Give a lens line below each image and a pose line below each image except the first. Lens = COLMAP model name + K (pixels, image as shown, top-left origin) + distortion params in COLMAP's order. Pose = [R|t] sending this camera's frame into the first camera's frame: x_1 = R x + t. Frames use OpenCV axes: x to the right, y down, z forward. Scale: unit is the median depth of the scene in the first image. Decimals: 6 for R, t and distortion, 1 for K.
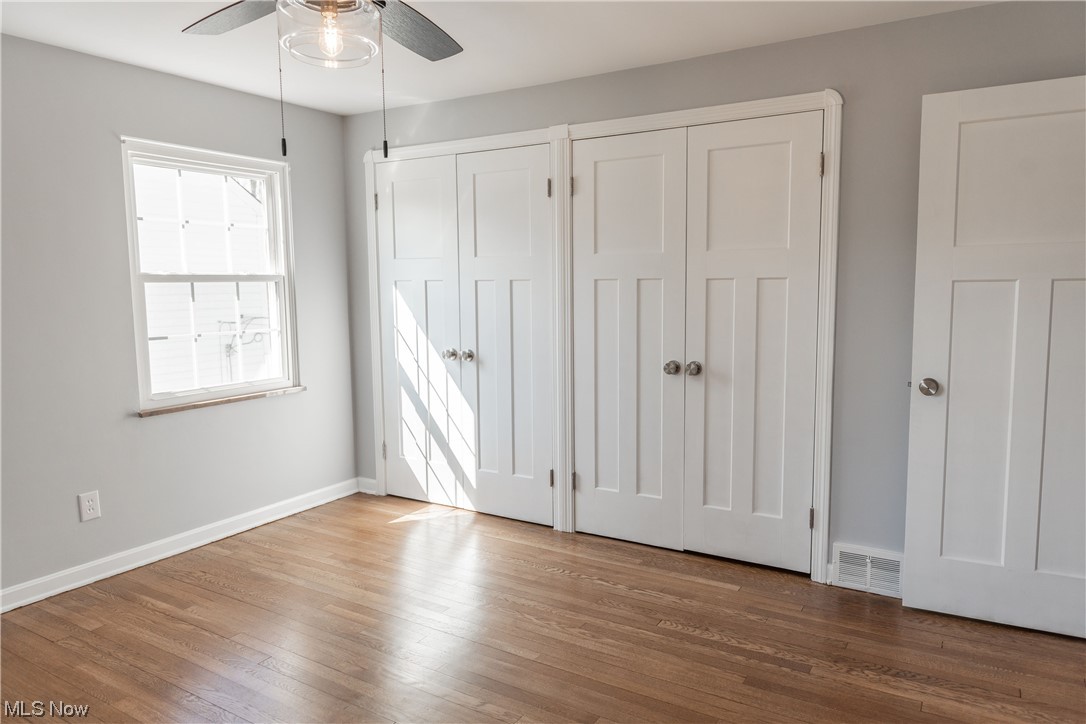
lens RADIAL K [[755.5, 0, 545.7], [0, 755.5, 357.6], [0, 0, 1]] dist [-0.000607, -0.001026]
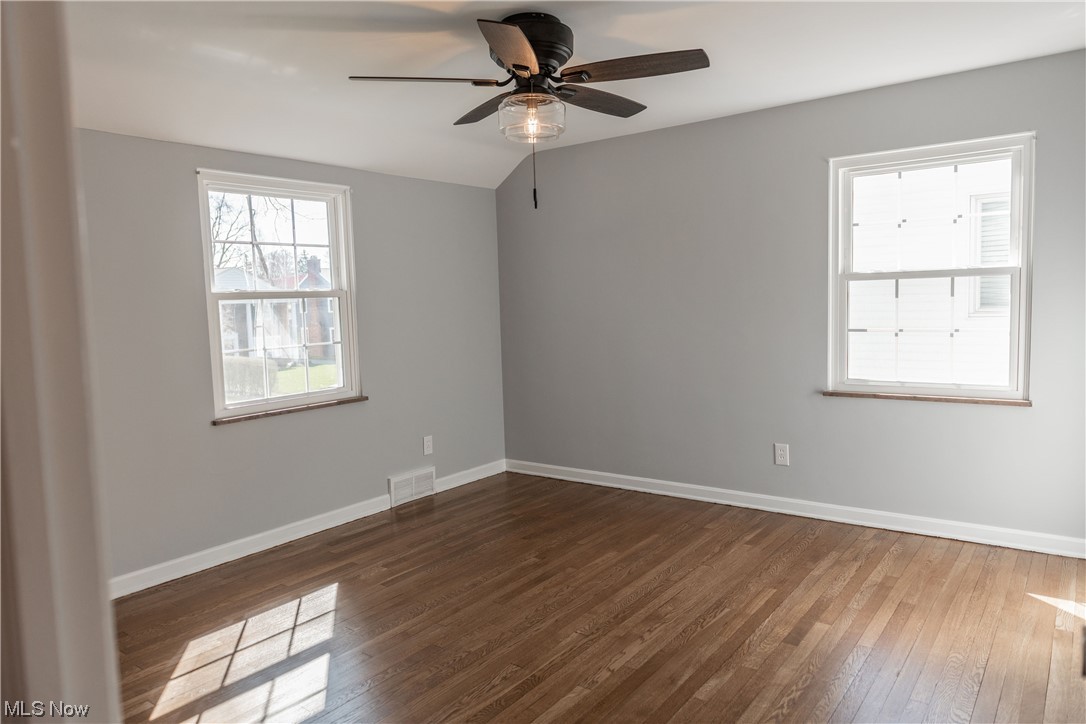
lens RADIAL K [[755.5, 0, 545.7], [0, 755.5, 357.6], [0, 0, 1]] dist [-0.000607, -0.001026]
pose [[-0.128190, 0.088722, -0.987773, 0.655629], [-0.071616, 0.992562, 0.098446, -0.062066], [0.989161, 0.083360, -0.120882, 0.676941]]
